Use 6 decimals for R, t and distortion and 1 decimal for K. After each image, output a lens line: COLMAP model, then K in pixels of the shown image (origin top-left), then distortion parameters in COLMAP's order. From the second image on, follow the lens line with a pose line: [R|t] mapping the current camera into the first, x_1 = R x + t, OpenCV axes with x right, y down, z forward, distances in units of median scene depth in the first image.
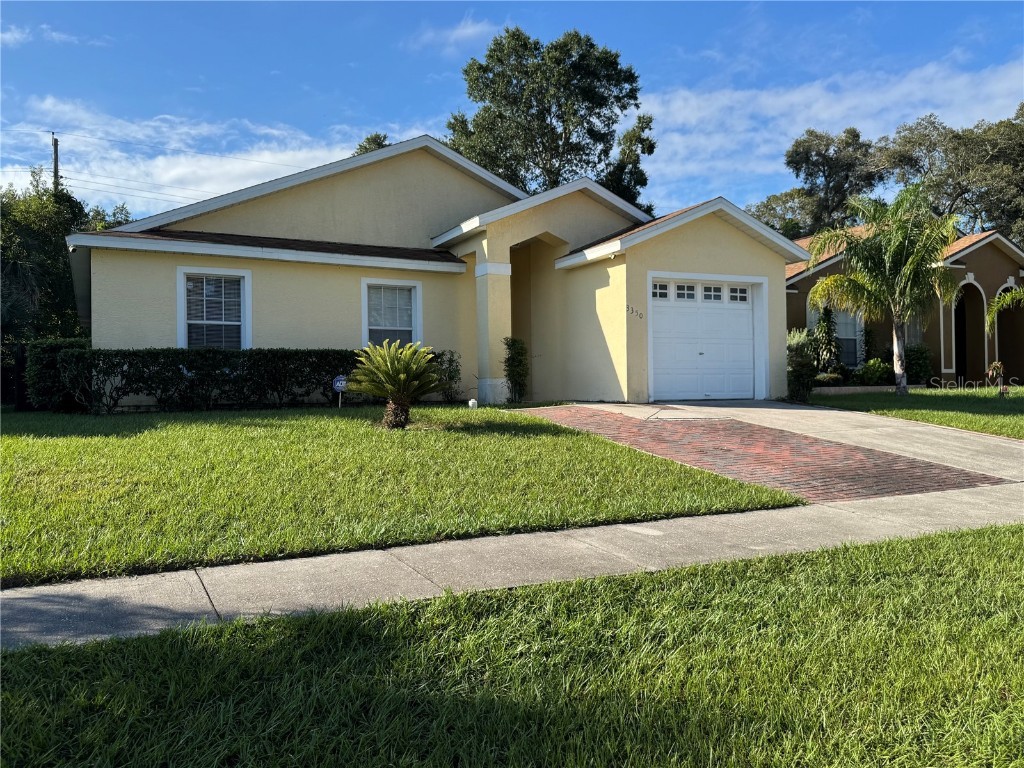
lens RADIAL K [[794.2, 0, 512.1], [0, 794.2, 386.8], [0, 0, 1]] dist [0.006426, 0.017191]
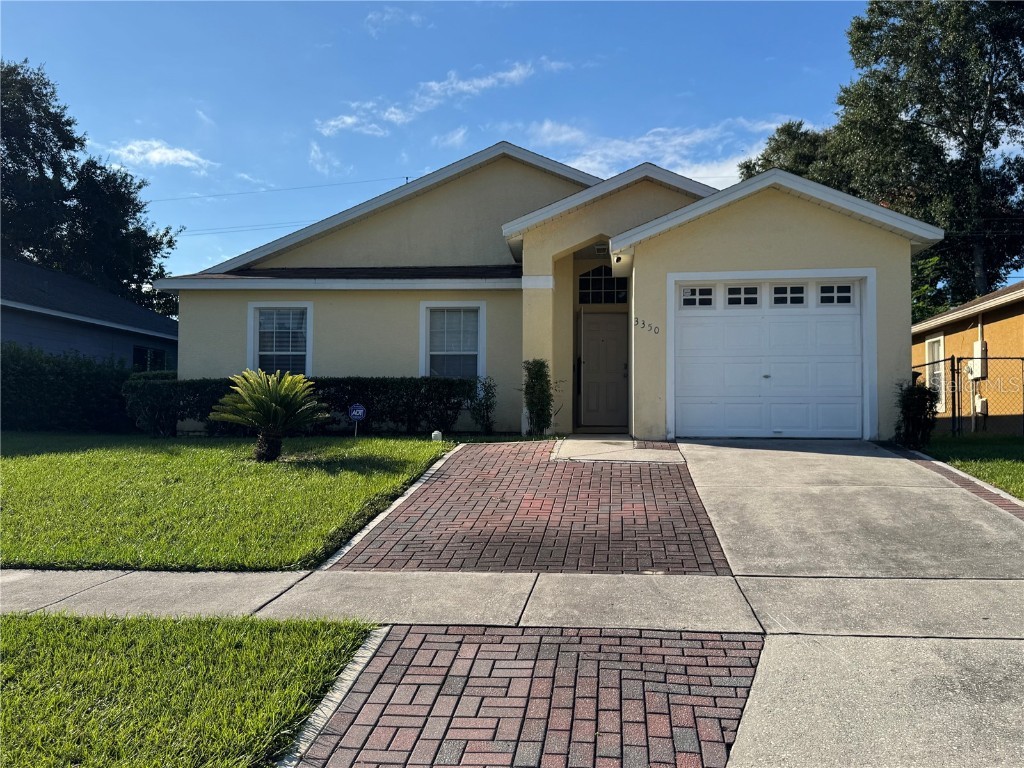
lens RADIAL K [[931.7, 0, 510.3], [0, 931.7, 378.8], [0, 0, 1]] dist [-0.052586, 0.000000]
pose [[0.836164, -0.011523, -0.548359, 0.494265], [-0.012444, 0.999123, -0.039970, -0.001360], [0.548338, 0.040245, 0.835288, 0.127885]]
